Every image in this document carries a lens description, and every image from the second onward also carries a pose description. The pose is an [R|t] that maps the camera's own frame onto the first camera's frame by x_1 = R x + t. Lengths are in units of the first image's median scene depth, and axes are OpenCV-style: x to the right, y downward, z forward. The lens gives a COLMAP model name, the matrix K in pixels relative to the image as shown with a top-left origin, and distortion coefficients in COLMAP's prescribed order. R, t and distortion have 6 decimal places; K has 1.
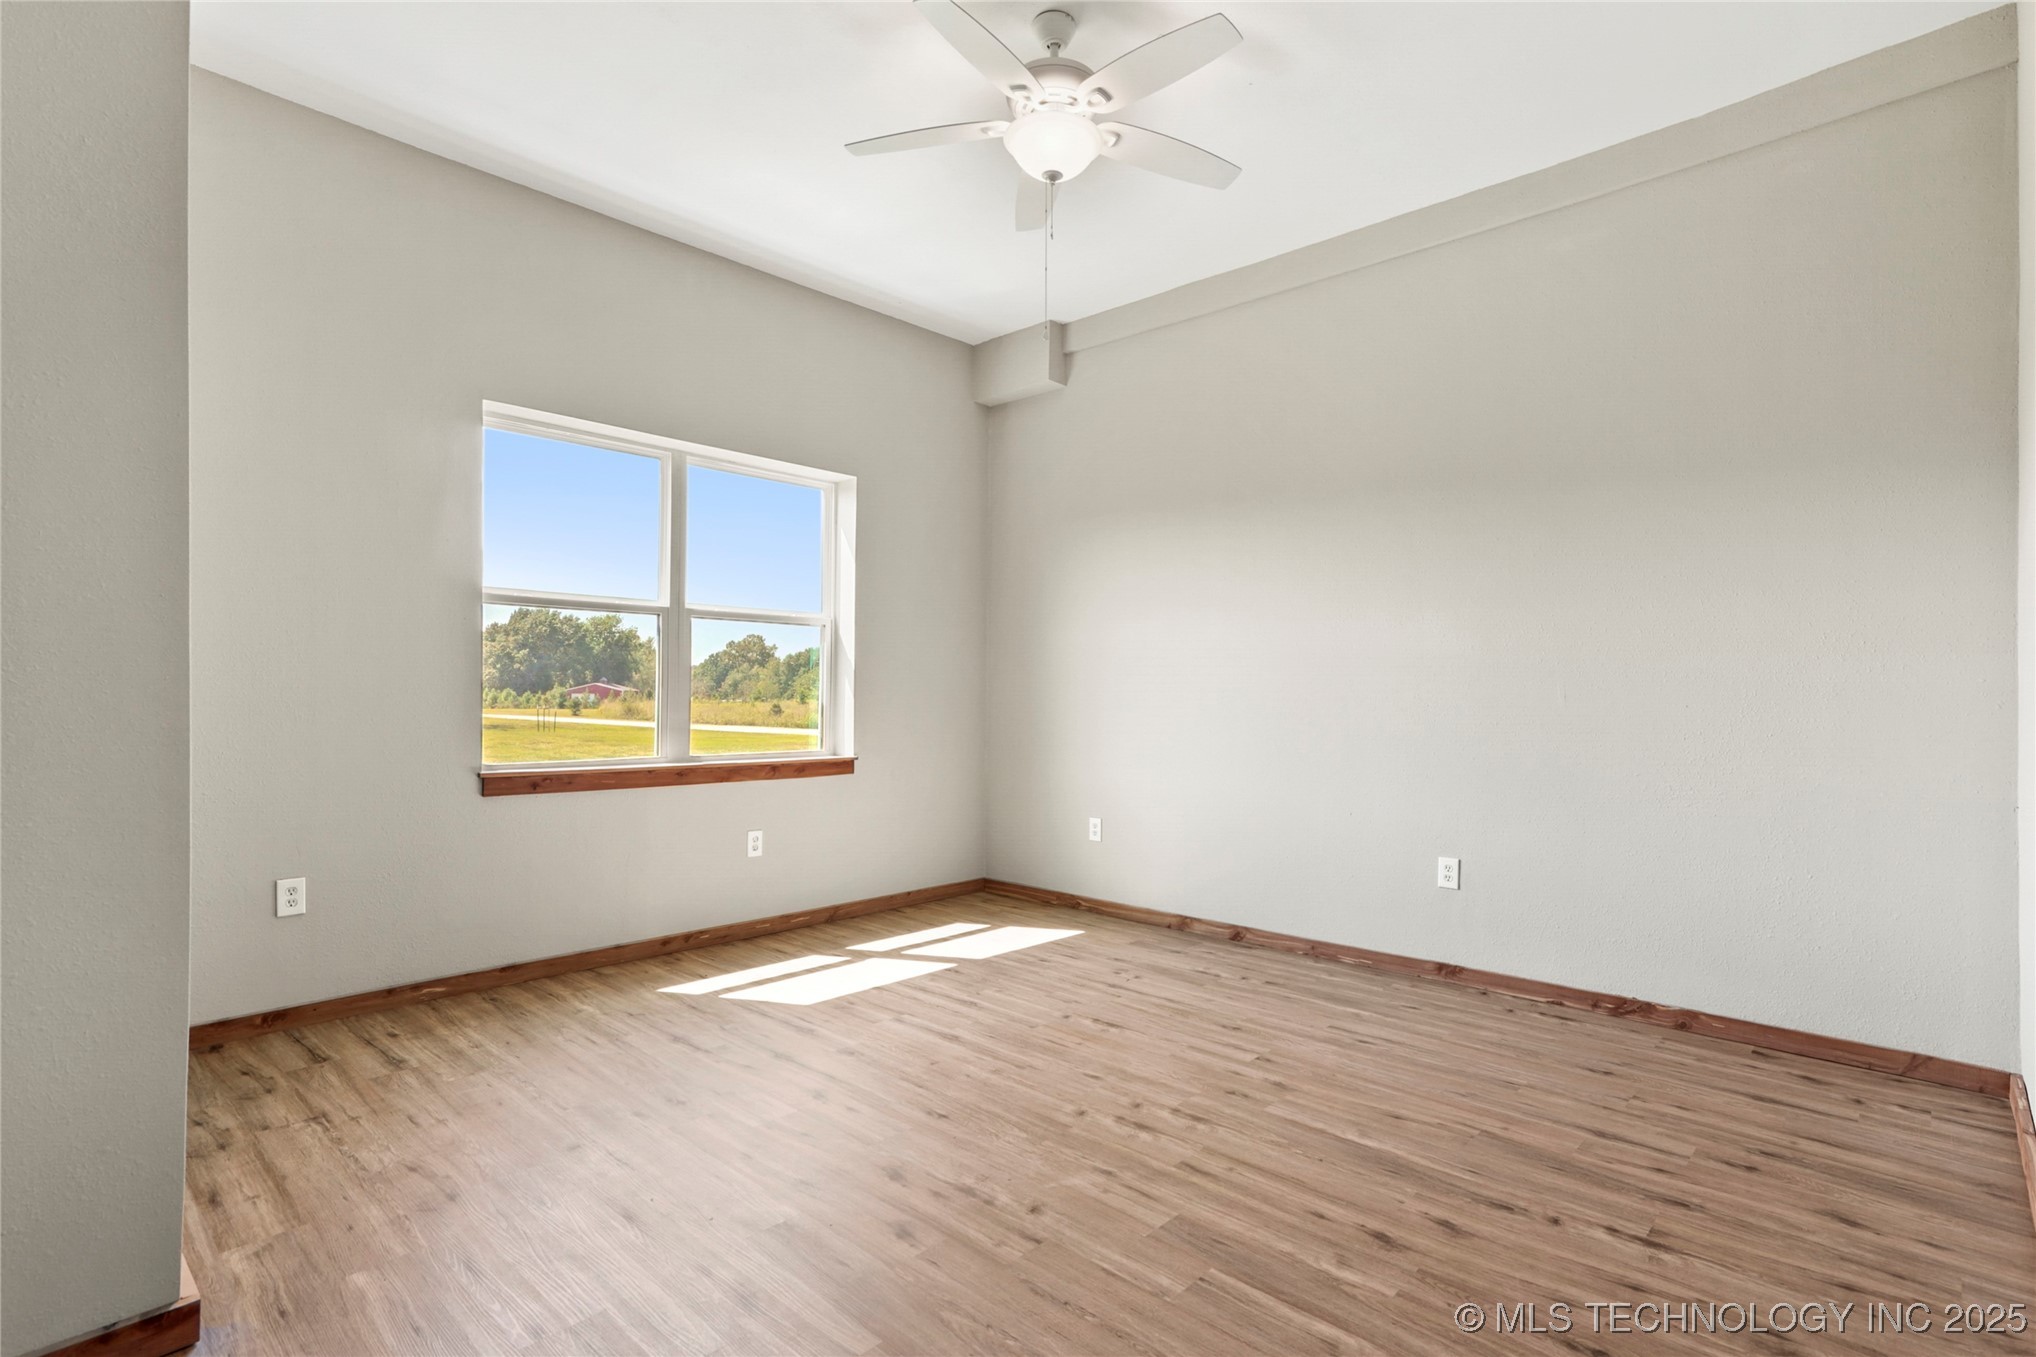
lens RADIAL K [[963.5, 0, 1008.6], [0, 963.5, 675.5], [0, 0, 1]] dist [0.001916, 0.003705]
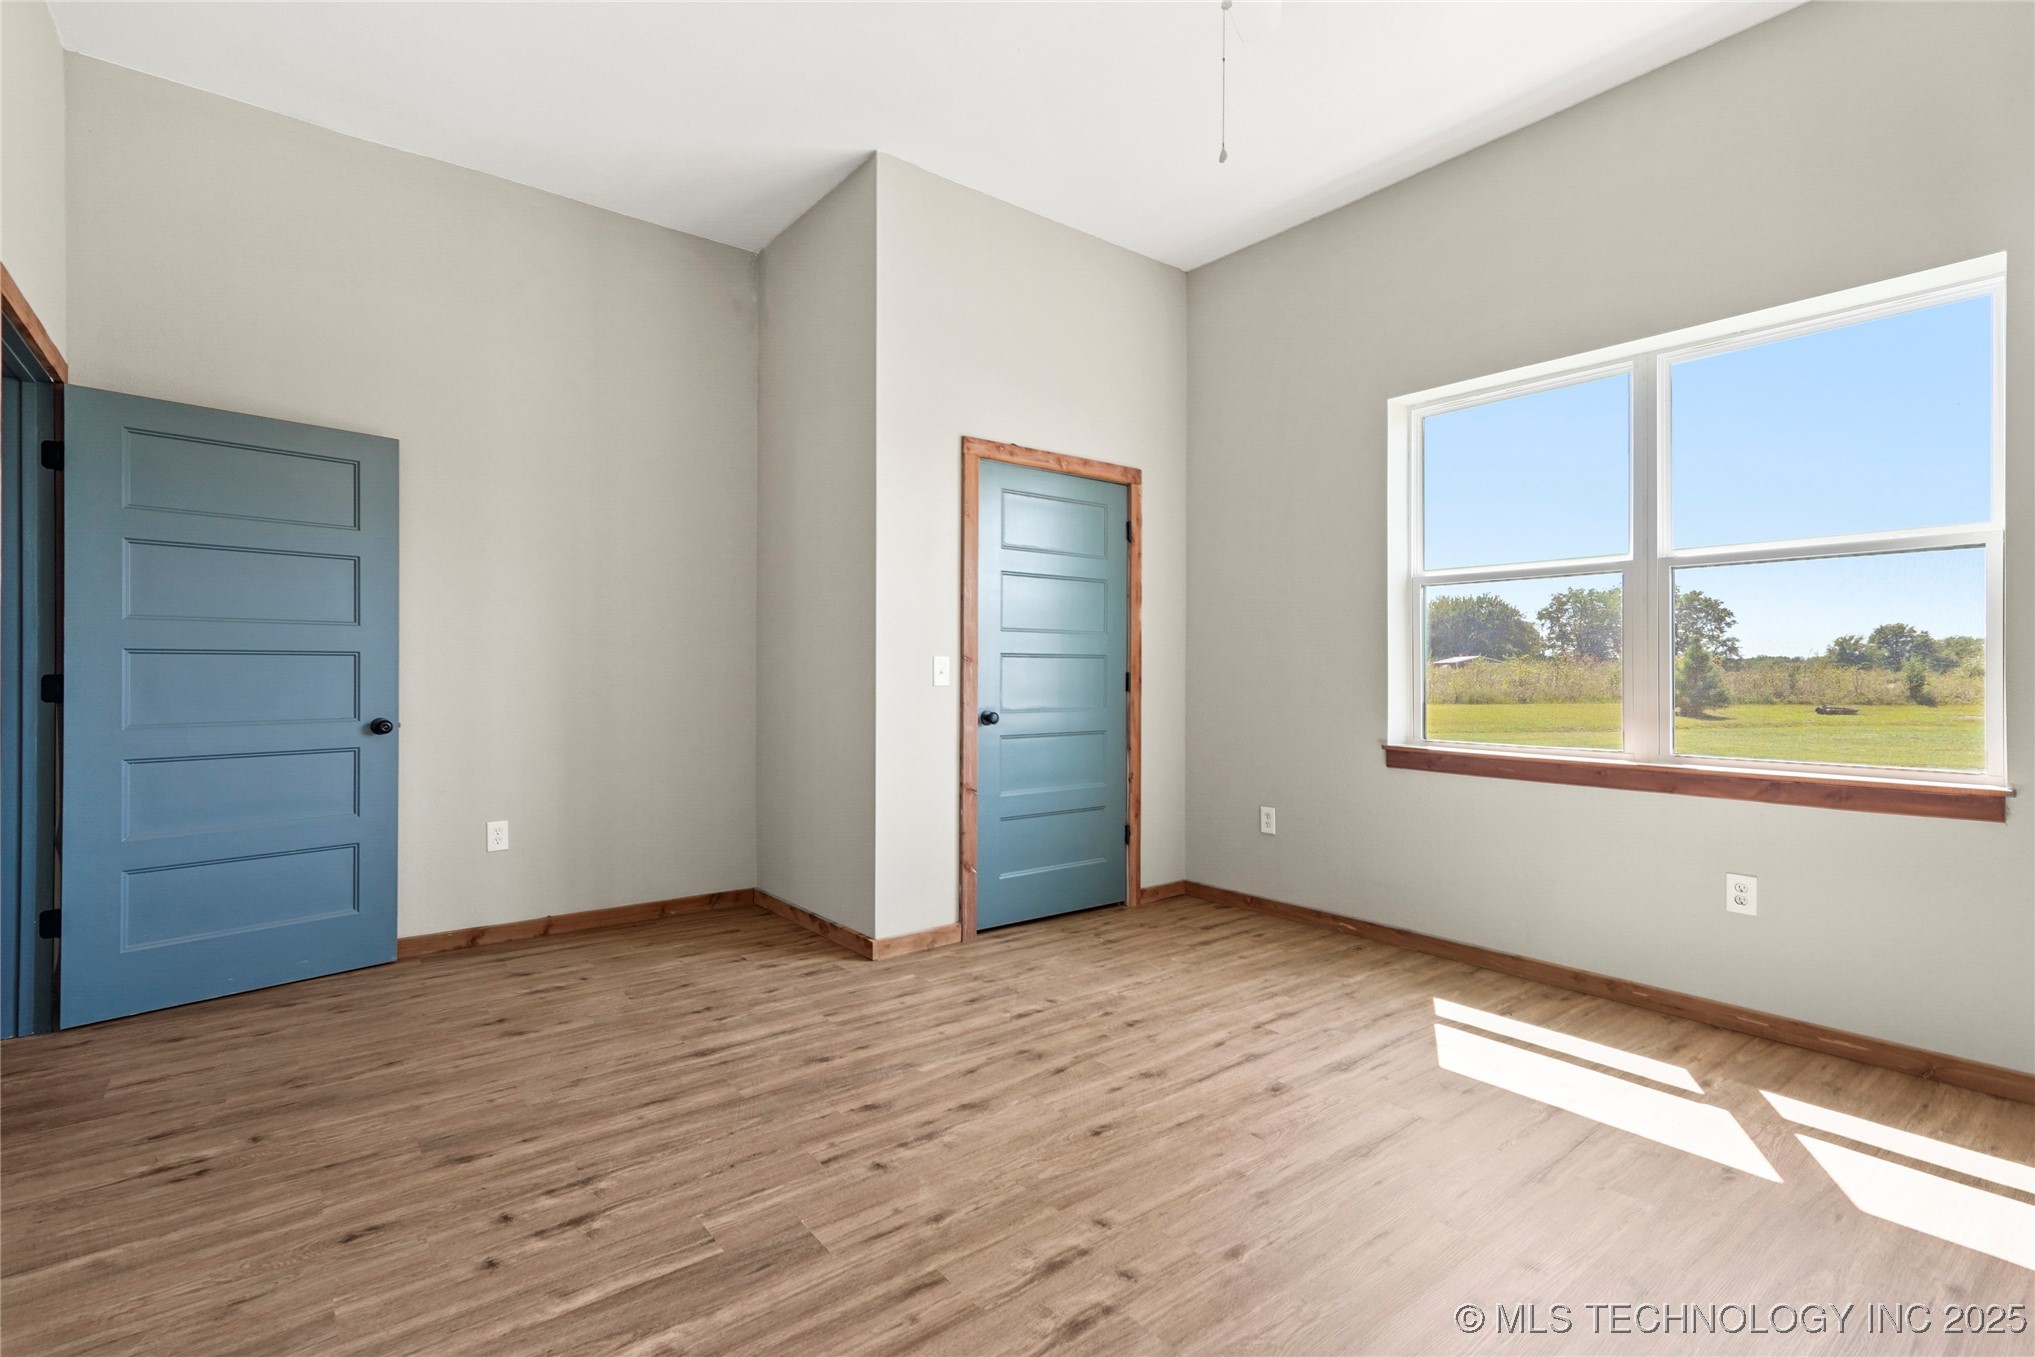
lens RADIAL K [[963.0, 0, 1022.5], [0, 963.0, 670.5], [0, 0, 1]] dist [0.001916, 0.003705]
pose [[-0.139930, -0.010478, -0.990106, 0.623091], [0.015491, 0.999798, -0.012770, 0.026432], [0.990040, -0.017125, -0.139740, 0.792290]]
